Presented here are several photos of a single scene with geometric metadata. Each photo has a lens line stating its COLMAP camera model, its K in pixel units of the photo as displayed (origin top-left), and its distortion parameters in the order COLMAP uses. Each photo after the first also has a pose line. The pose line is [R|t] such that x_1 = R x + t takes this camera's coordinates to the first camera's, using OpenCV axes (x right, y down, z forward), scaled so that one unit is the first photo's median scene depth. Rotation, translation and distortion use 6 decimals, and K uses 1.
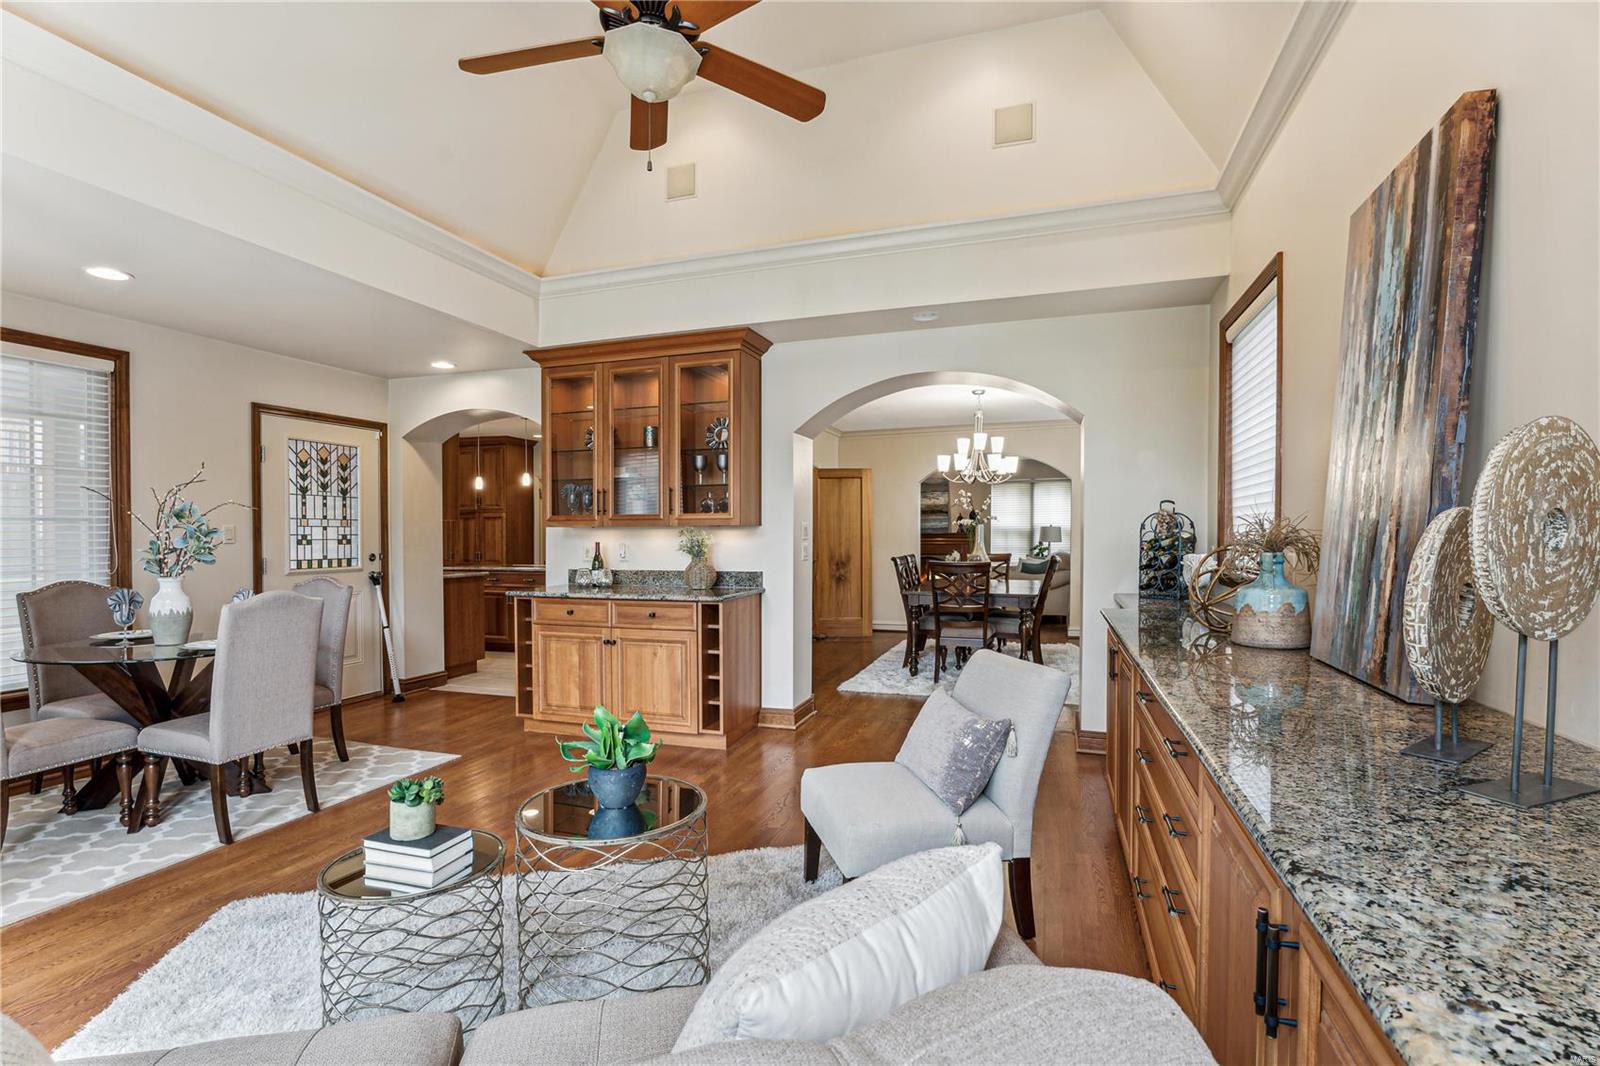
lens RADIAL K [[720.7, 0, 811.3], [0, 720.7, 532.4], [0, 0, 1]] dist [-0.002516, -0.000041]
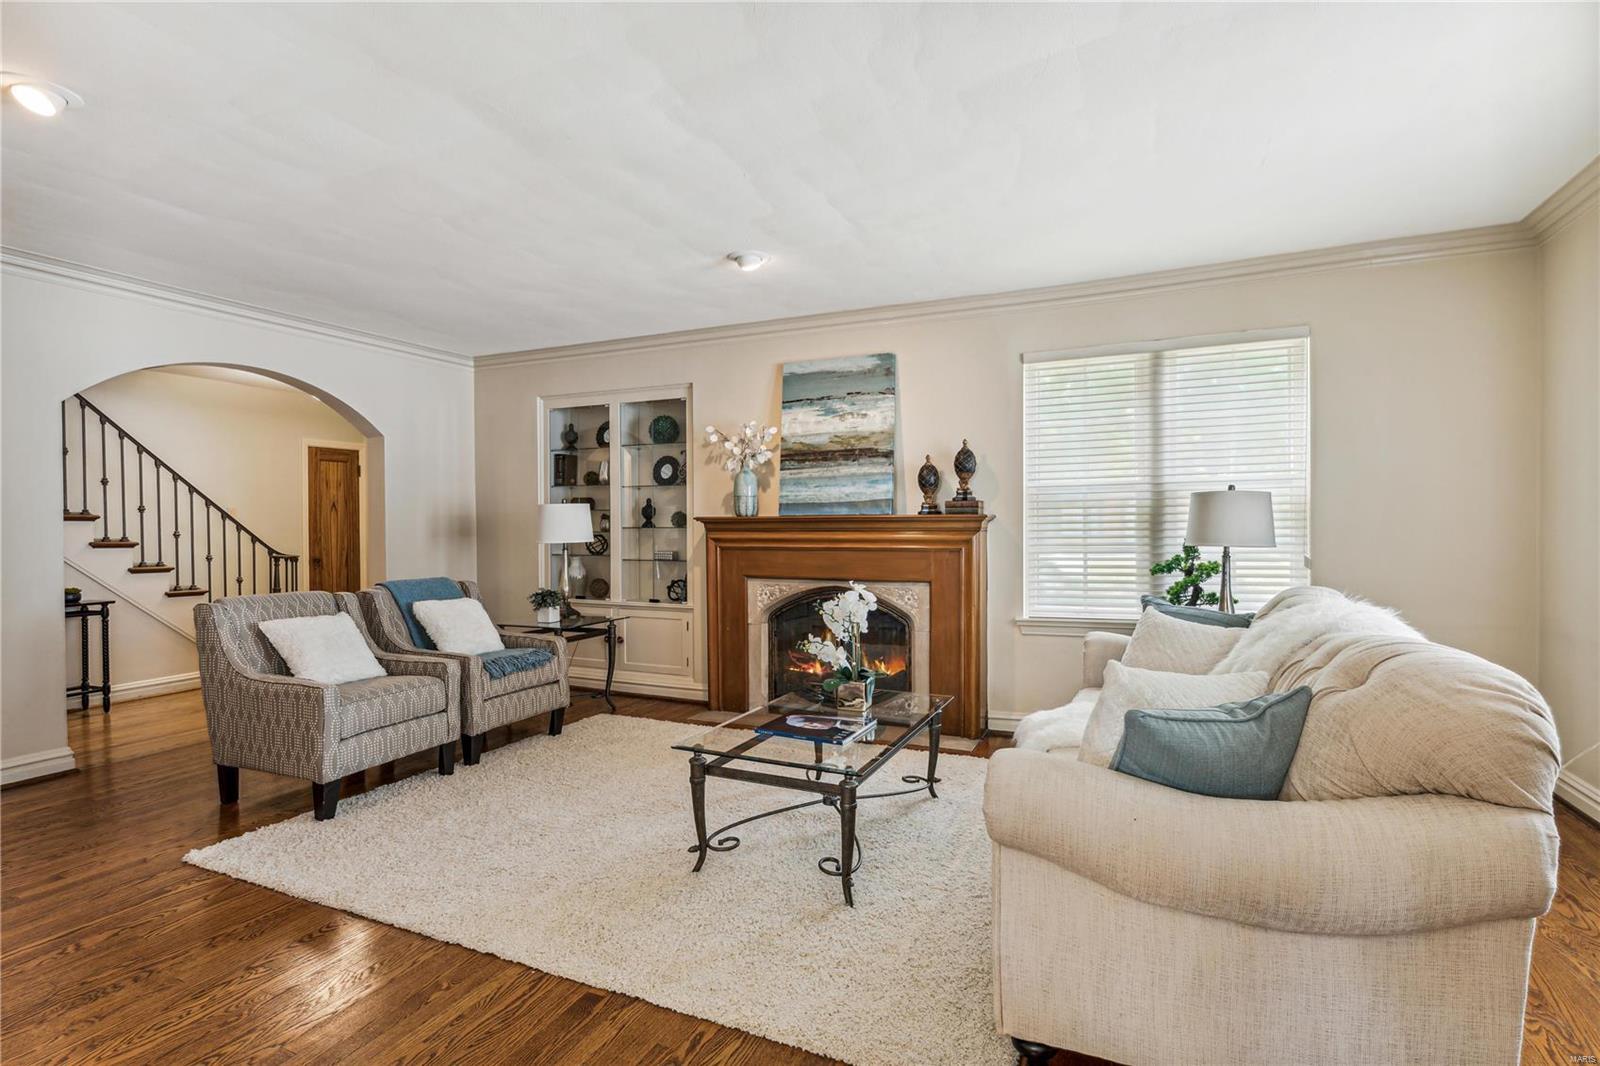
lens RADIAL K [[784.0, 0, 802.9], [0, 784.0, 537.1], [0, 0, 1]] dist [-0.015176, 0.003605]
pose [[0.994035, -0.002057, -0.109045, 0.239815], [0.002845, 0.999971, 0.007072, 0.009345], [0.109028, -0.007340, 0.994012, 0.809955]]
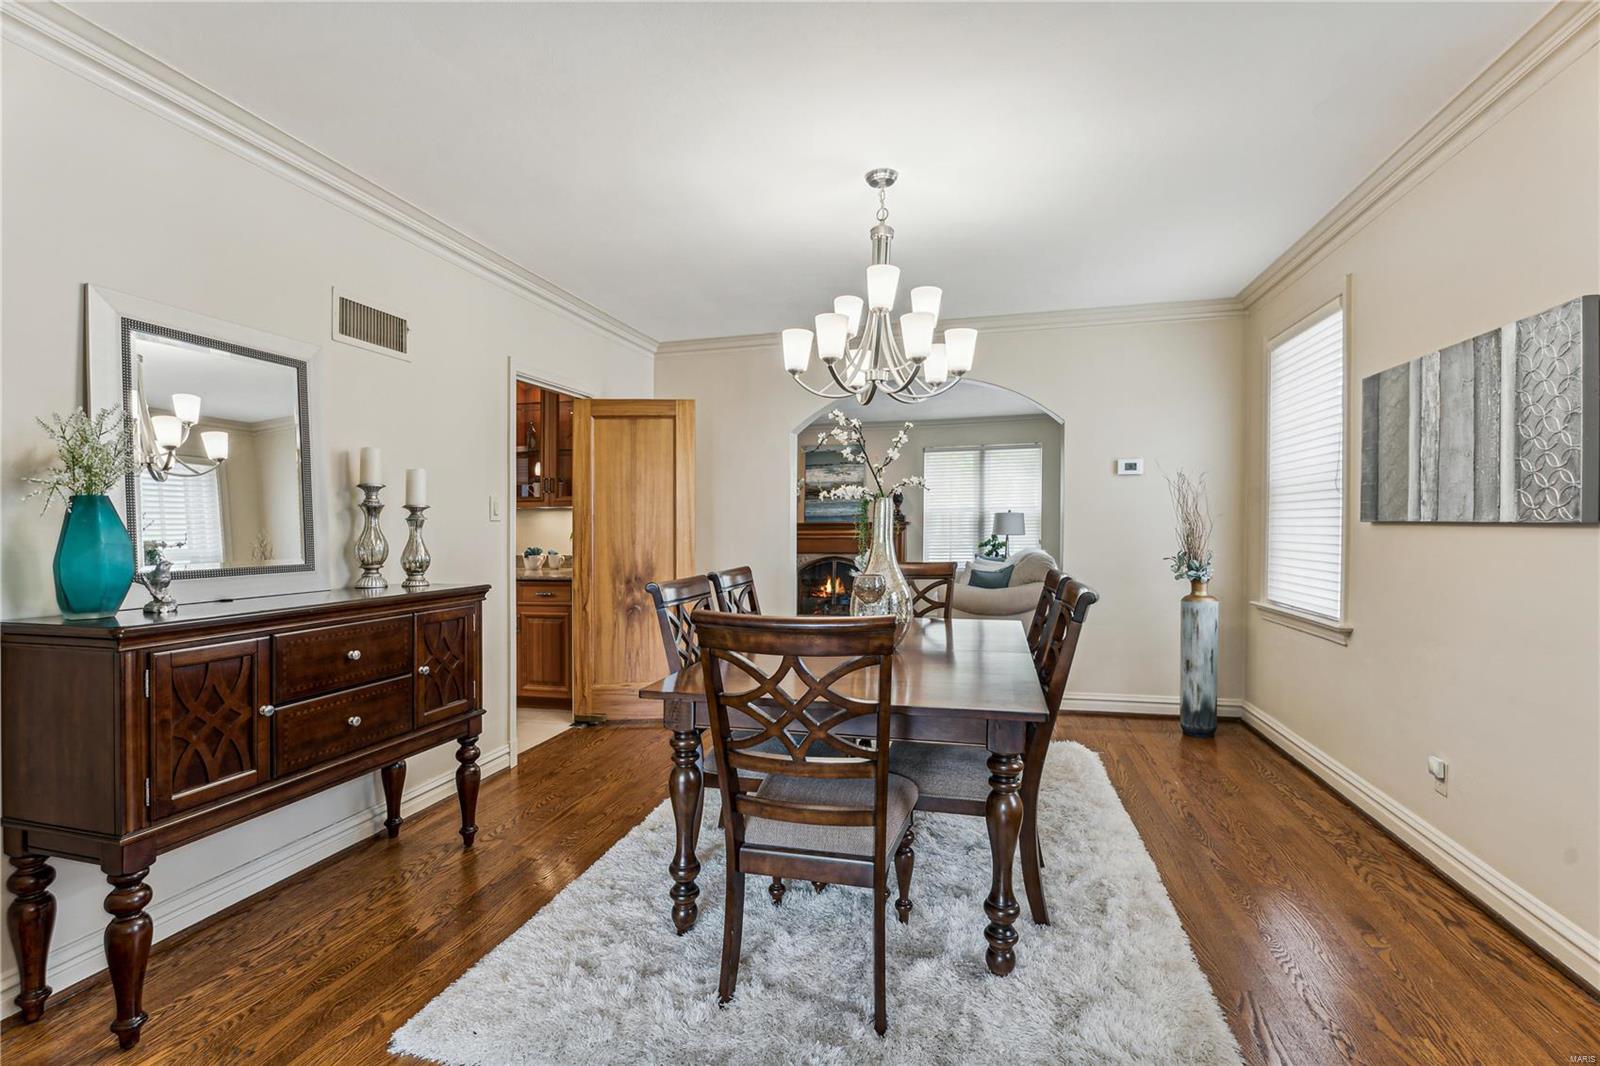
lens RADIAL K [[720.7, 0, 793.4], [0, 720.7, 535.6], [0, 0, 1]] dist [-0.002516, -0.000041]
pose [[0.998227, -0.007254, 0.059073, 0.102928], [0.006352, 0.999861, 0.015441, 0.002636], [-0.059177, -0.015038, 0.998134, 0.386442]]
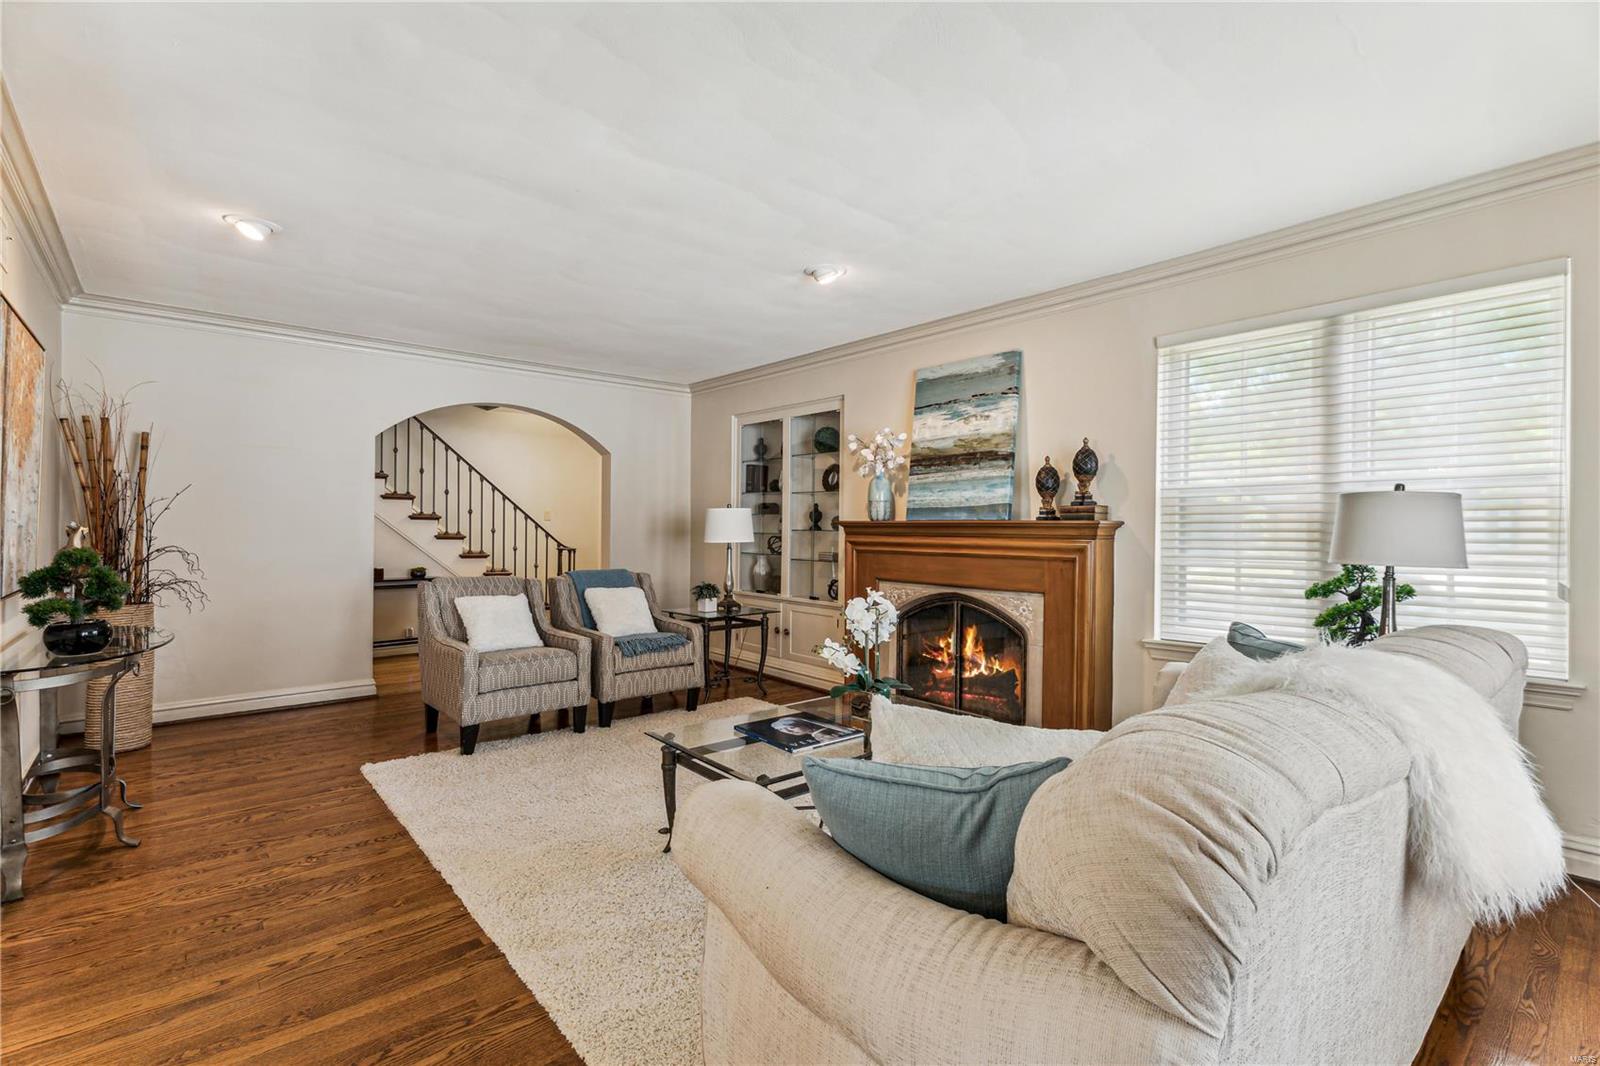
lens RADIAL K [[720.7, 0, 790.8], [0, 720.7, 531.3], [0, 0, 1]] dist [-0.002516, -0.000041]
pose [[0.855790, 0.010278, -0.517221, 0.343957], [-0.012576, 0.999920, -0.000938, 0.007732], [0.517170, 0.007307, 0.855852, 0.866037]]
